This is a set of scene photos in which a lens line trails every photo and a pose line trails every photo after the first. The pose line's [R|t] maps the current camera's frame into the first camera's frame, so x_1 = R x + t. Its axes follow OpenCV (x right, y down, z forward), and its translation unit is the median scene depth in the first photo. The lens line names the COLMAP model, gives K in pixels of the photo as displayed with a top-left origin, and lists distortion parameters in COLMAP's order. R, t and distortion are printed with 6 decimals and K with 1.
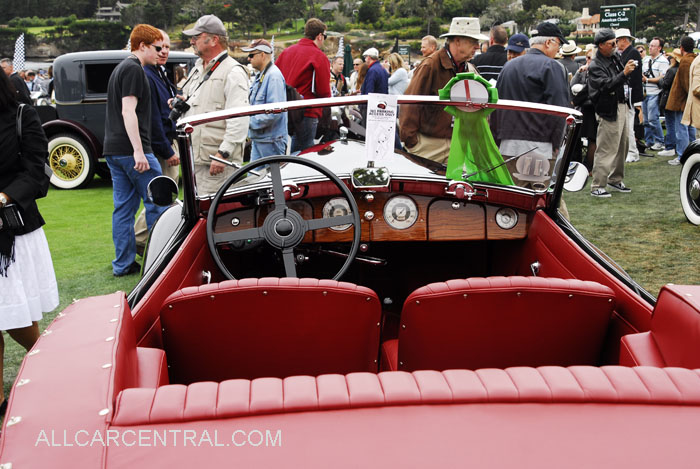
lens RADIAL K [[1036.4, 0, 348.5], [0, 1036.4, 233.1], [0, 0, 1]] dist [0.030173, 0.000000]
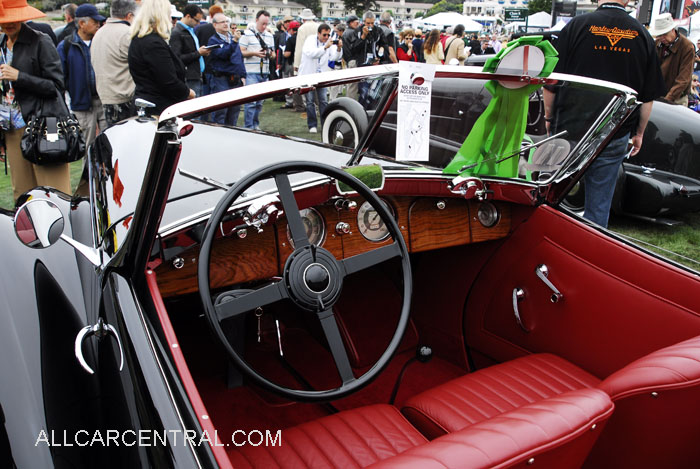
lens RADIAL K [[739.7, 0, 348.8], [0, 739.7, 236.7], [0, 0, 1]] dist [-0.105535, 0.000000]
pose [[0.871508, -0.105028, 0.479003, -0.230049], [0.053655, 0.991354, 0.119747, -0.073645], [-0.487438, -0.078659, 0.869607, 0.539889]]
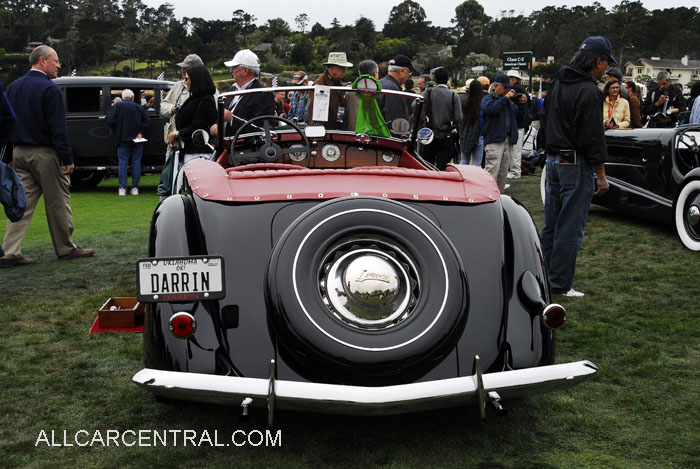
lens RADIAL K [[1036.4, 0, 351.4], [0, 1036.4, 235.5], [0, 0, 1]] dist [0.030173, 0.000000]
pose [[0.997404, 0.015581, 0.070306, -0.040978], [-0.012939, 0.999199, -0.037878, 0.198659], [-0.070840, 0.036870, 0.996806, -0.839464]]
